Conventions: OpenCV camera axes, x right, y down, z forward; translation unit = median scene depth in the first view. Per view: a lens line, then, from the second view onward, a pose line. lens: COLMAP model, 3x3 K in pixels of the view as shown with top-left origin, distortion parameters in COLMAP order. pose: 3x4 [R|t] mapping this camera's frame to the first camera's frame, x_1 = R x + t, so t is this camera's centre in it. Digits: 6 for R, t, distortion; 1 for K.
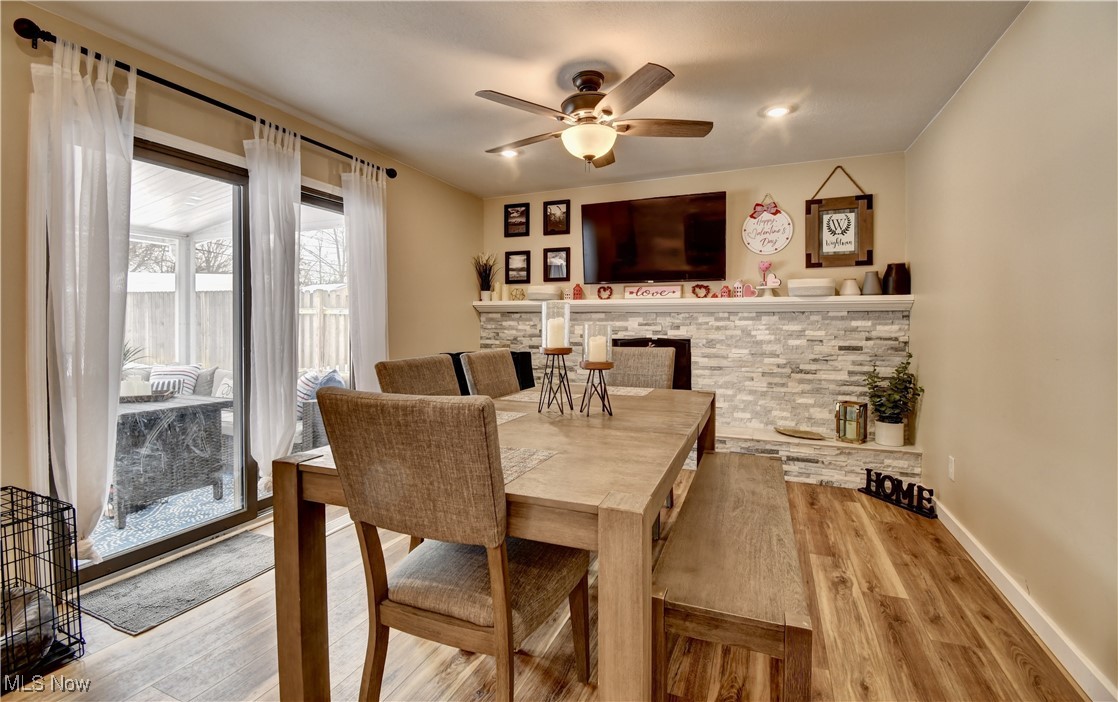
lens RADIAL K [[491.3, 0, 559.9], [0, 491.3, 327.9], [0, 0, 1]] dist [0.003390, -0.013157]
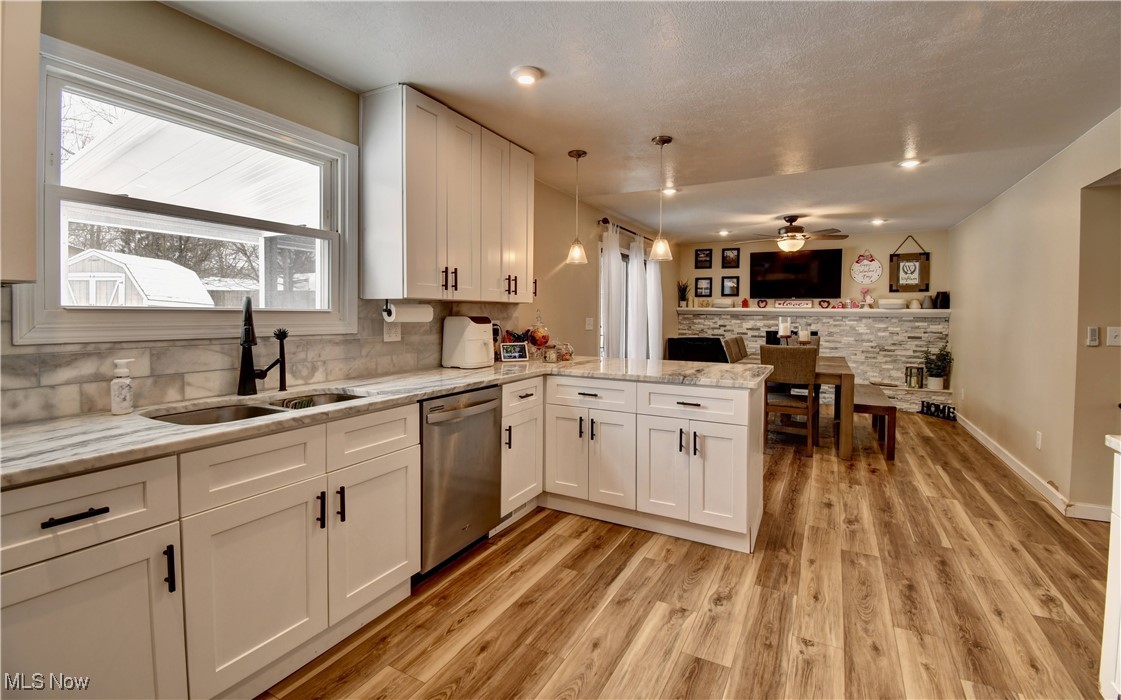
lens RADIAL K [[492.6, 0, 560.3], [0, 492.6, 326.3], [0, 0, 1]] dist [0.003390, -0.013157]
pose [[0.994363, 0.008764, -0.105666, -0.503754], [-0.006640, 0.999769, 0.020442, -0.028501], [0.105820, -0.019625, 0.994192, -0.916998]]
